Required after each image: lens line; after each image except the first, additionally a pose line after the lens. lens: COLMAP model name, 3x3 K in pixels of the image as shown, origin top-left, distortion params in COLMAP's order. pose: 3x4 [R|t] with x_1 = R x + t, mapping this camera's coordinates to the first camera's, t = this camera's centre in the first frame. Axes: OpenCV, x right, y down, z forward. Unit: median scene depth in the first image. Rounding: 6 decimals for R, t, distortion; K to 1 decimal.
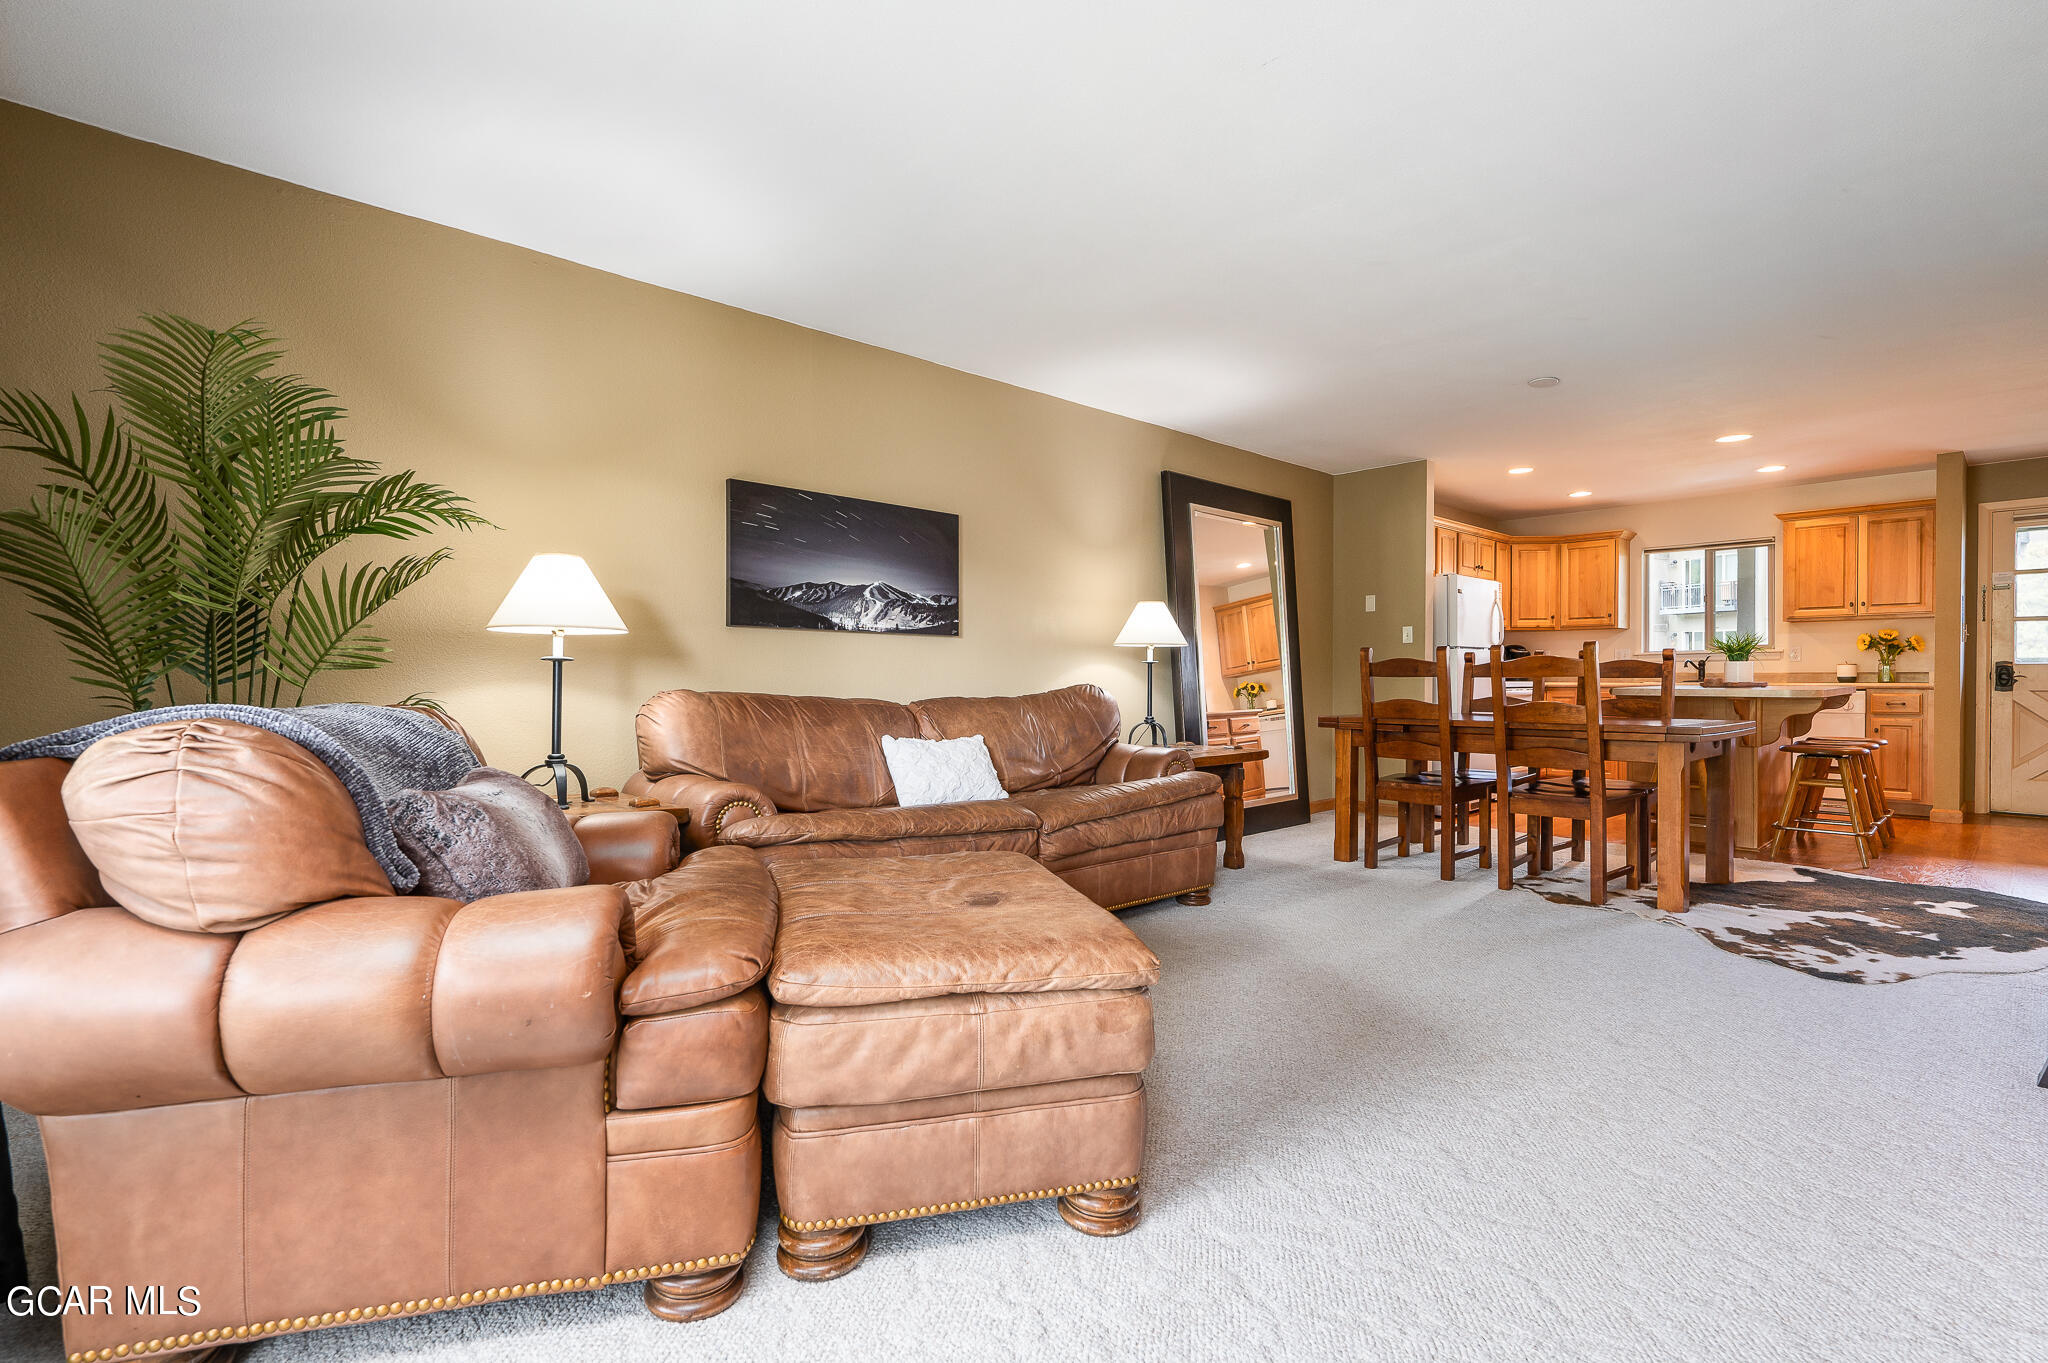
lens RADIAL K [[931.0, 0, 1012.1], [0, 931.0, 705.5], [0, 0, 1]] dist [0.000282, -0.000302]
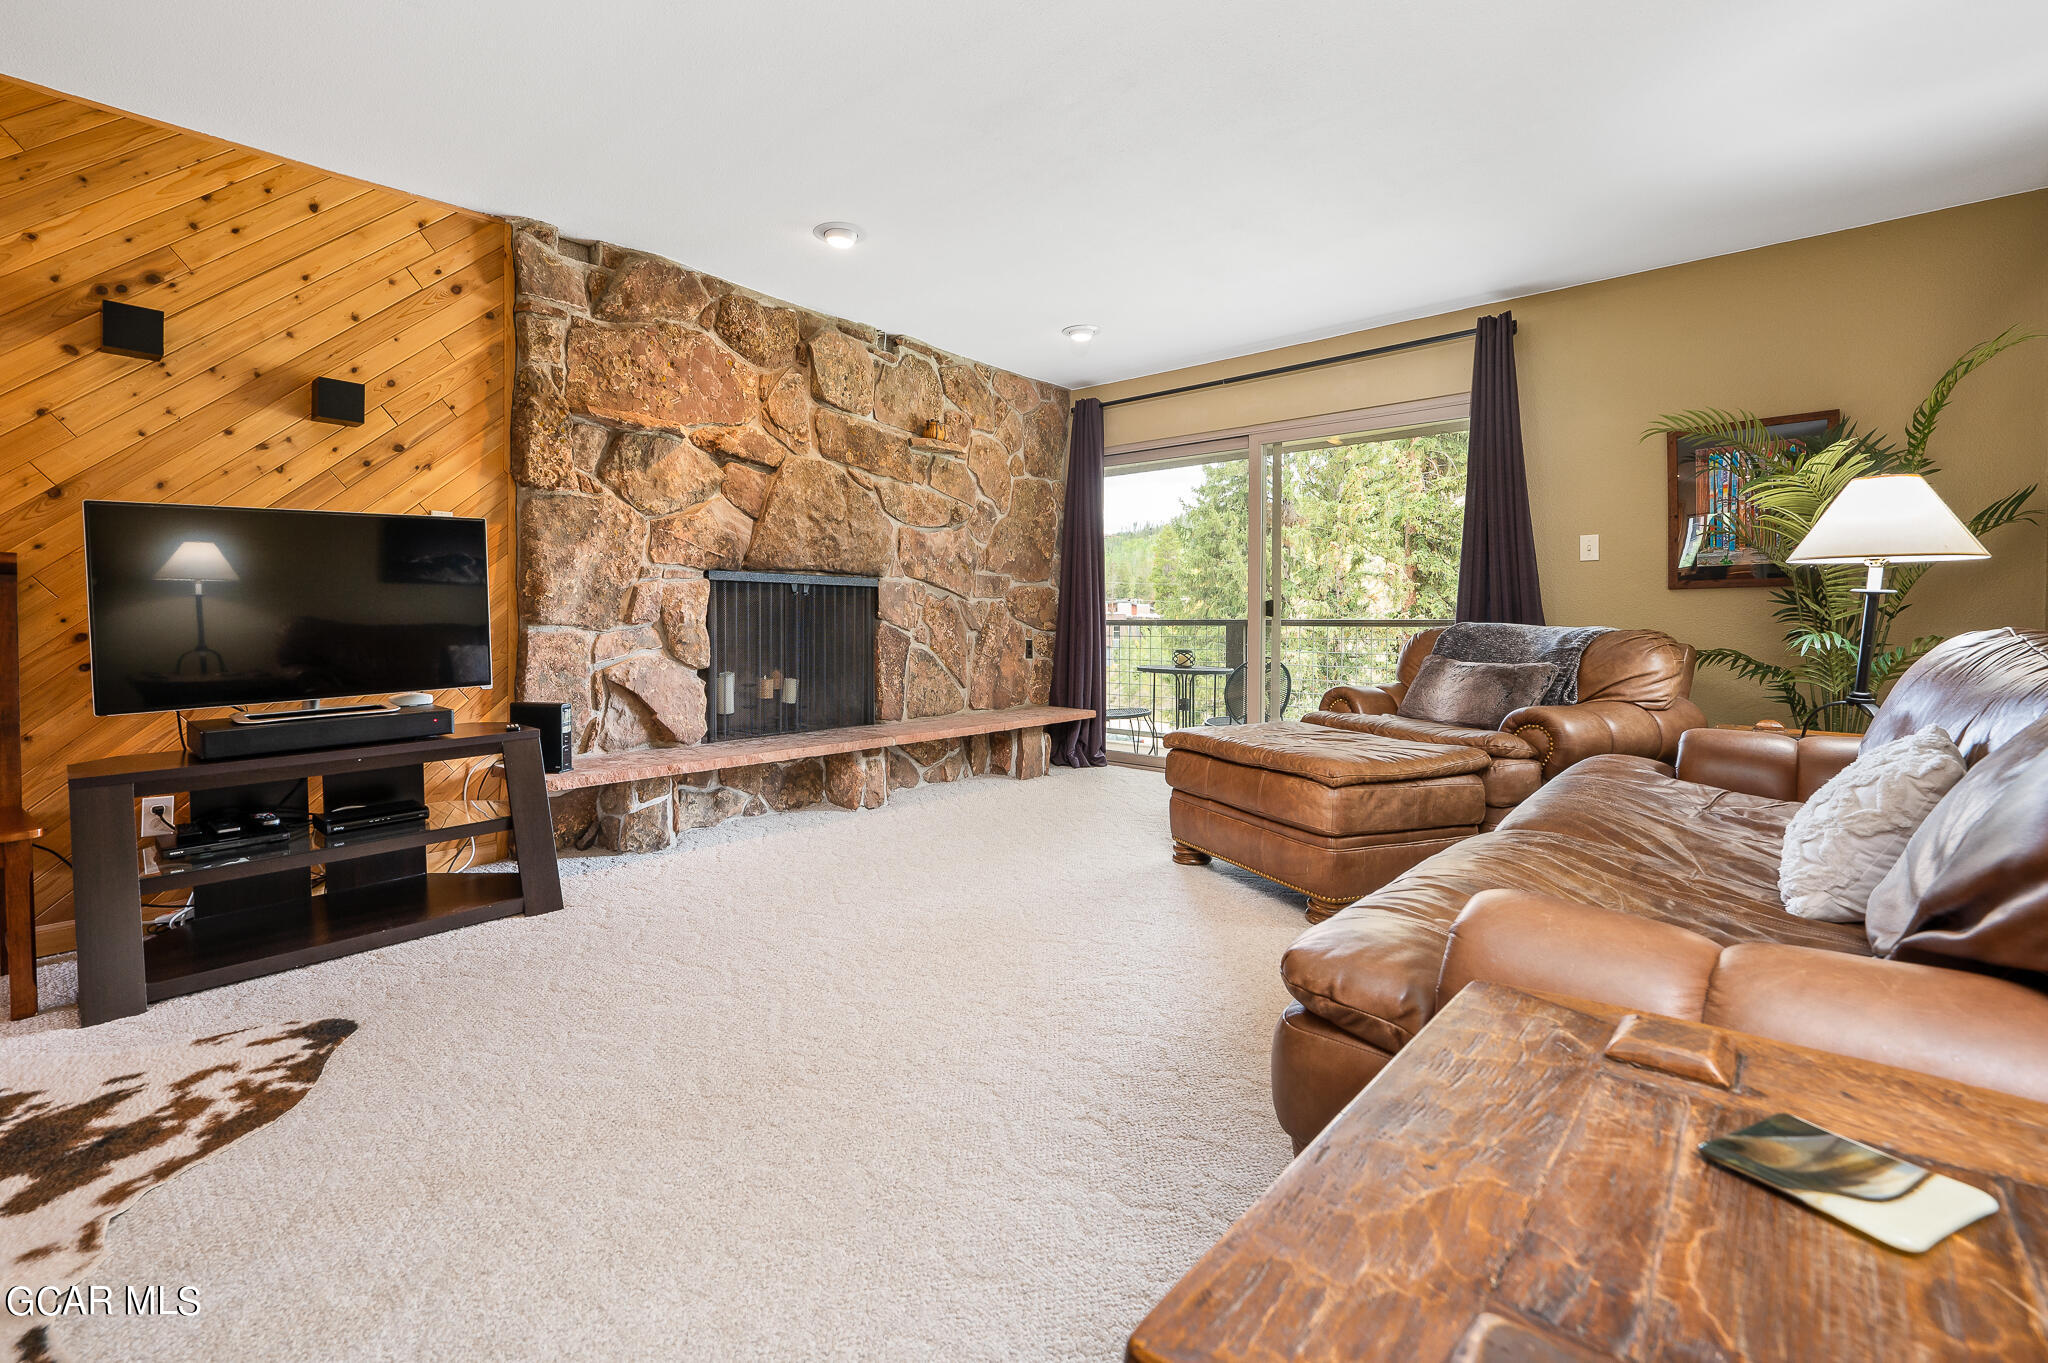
lens RADIAL K [[899.1, 0, 930.7], [0, 899.1, 615.5], [0, 0, 1]] dist [-0.001137, -0.000296]
pose [[-0.996933, 0.002630, -0.078214, 0.220642], [0.001390, 0.999873, 0.015904, -0.019778], [0.078246, 0.015746, -0.996810, 0.792143]]
